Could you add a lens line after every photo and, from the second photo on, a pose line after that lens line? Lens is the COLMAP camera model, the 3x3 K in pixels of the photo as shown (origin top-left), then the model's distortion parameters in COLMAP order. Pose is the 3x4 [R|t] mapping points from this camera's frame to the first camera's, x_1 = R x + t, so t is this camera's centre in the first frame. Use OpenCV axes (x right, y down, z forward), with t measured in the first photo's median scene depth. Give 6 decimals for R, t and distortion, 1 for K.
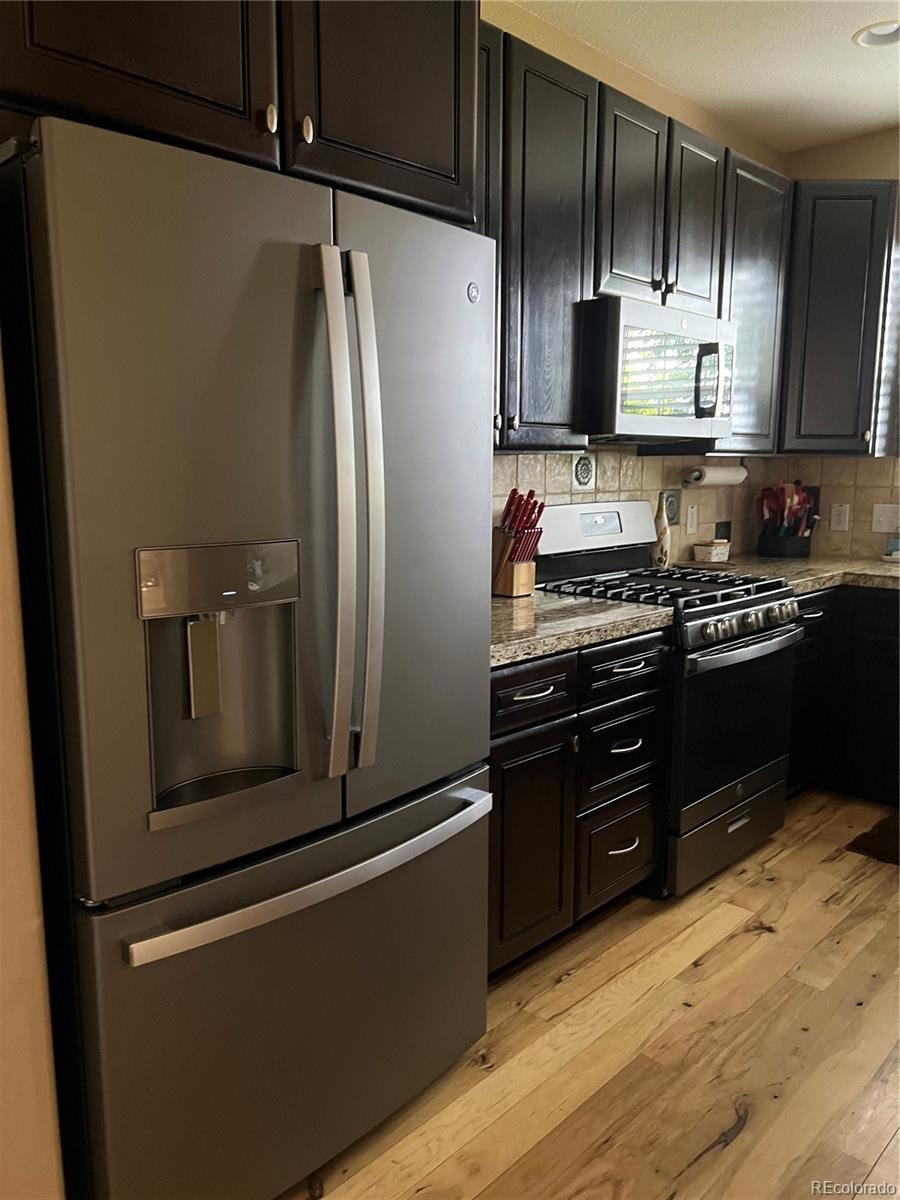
lens RADIAL K [[900.0, 0, 438.4], [0, 900.0, 597.1], [0, 0, 1]] dist [0.056019, -0.064832]
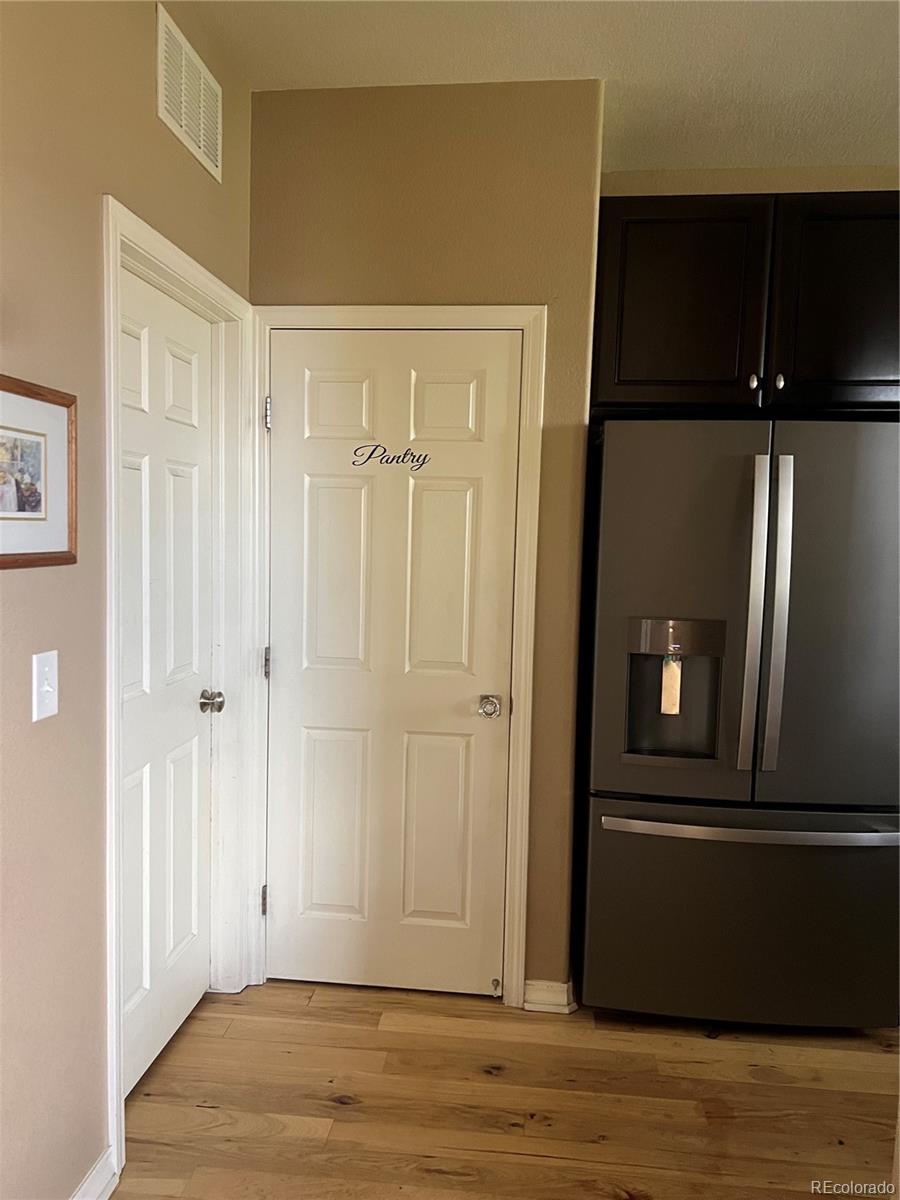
lens RADIAL K [[900.0, 0, 449.0], [0, 900.0, 605.5], [0, 0, 1]] dist [0.056019, -0.064832]
pose [[0.607556, 0.065327, -0.791586, 0.449735], [-0.142221, 0.989453, -0.027501, 0.015518], [0.781440, 0.129289, 0.610439, -0.234292]]
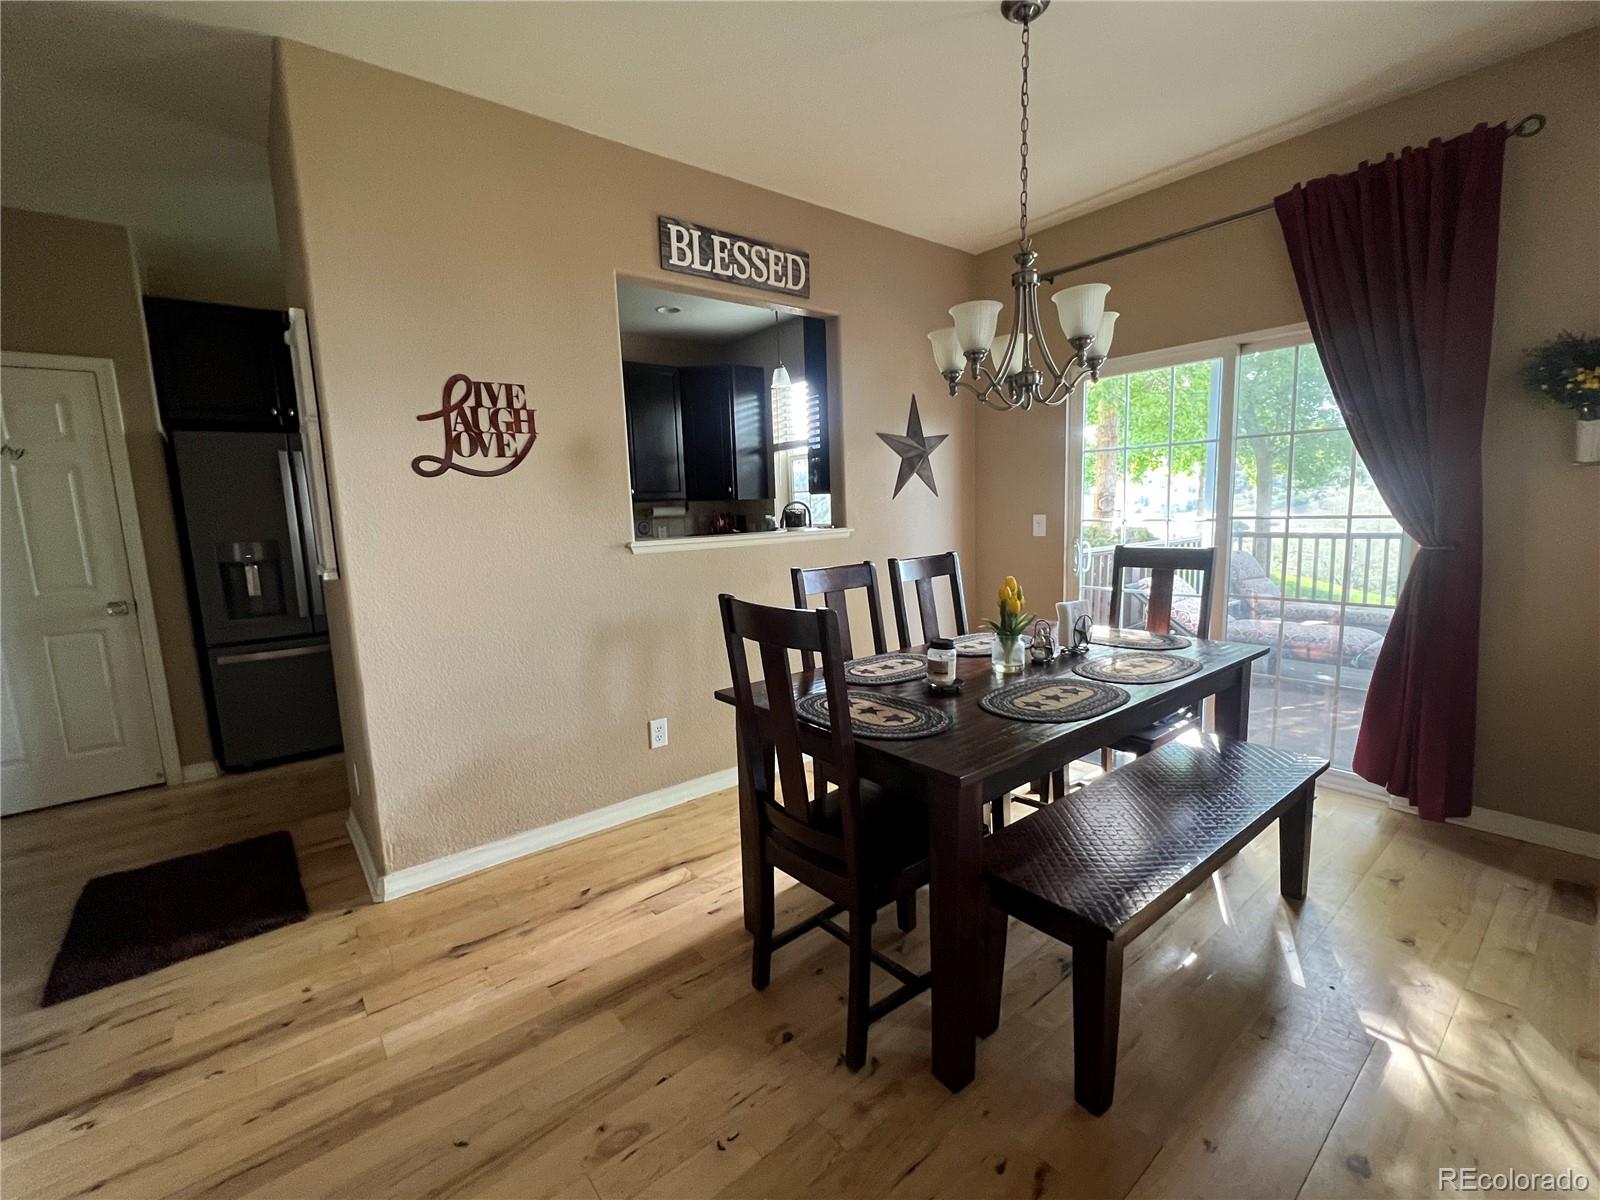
lens RADIAL K [[690.8, 0, 797.5], [0, 690.8, 602.3], [0, 0, 1]] dist [-0.003546, 0.000944]
pose [[0.991825, -0.026780, -0.124767, 1.017527], [0.025147, 0.999576, -0.014647, 0.124927], [0.125106, 0.011389, 0.992078, -0.619738]]
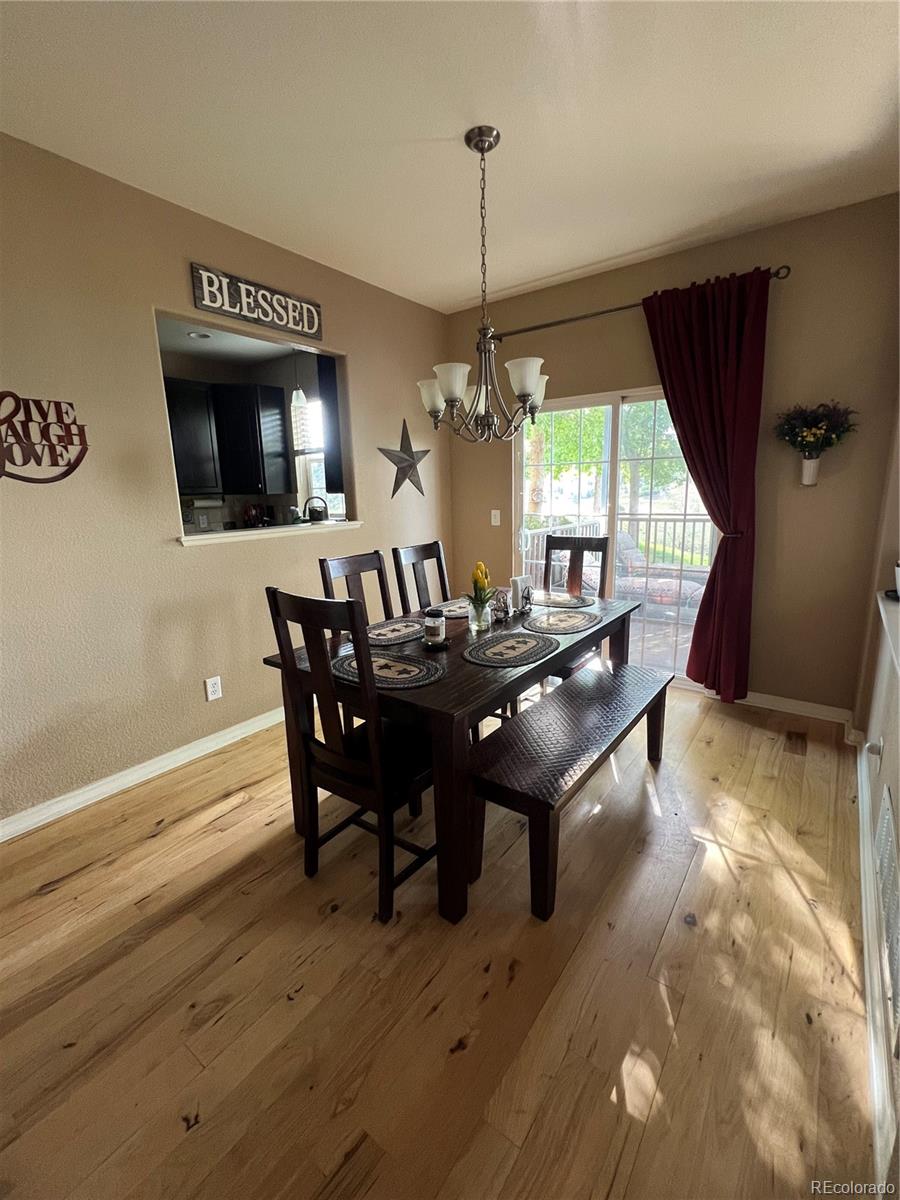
lens RADIAL K [[518.1, 0, 450.0], [0, 518.1, 597.1], [0, 0, 1]] dist [-0.003546, 0.000944]
pose [[0.990286, -0.060641, 0.125123, 1.005535], [0.053937, 0.996956, 0.056292, 0.097600], [-0.128156, -0.048997, 0.990543, -0.630999]]
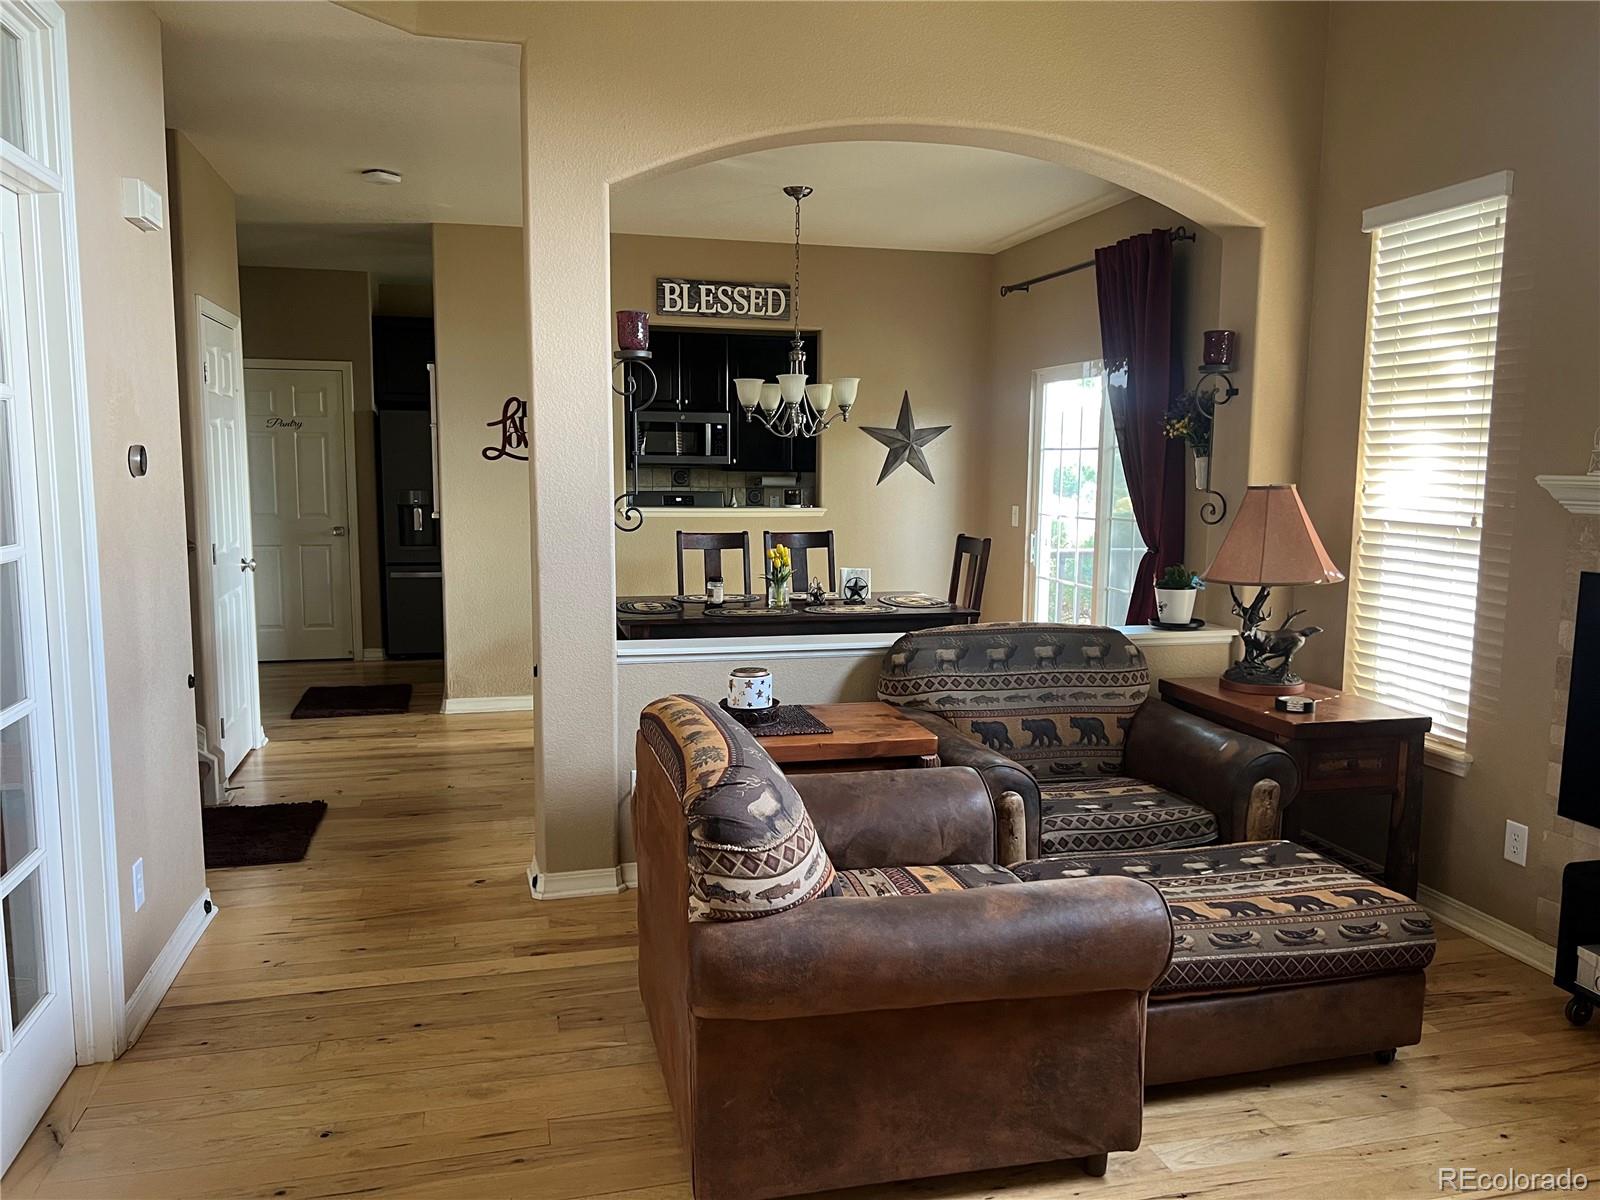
lens RADIAL K [[1200.0, 0, 799.4], [0, 1200.0, 604.8], [0, 0, 1]] dist [0.056019, -0.064832]
pose [[0.856098, 0.061931, -0.513090, 2.237875], [-0.081530, 0.996546, -0.015749, 0.224161], [0.510343, 0.055315, 0.858190, -1.569833]]
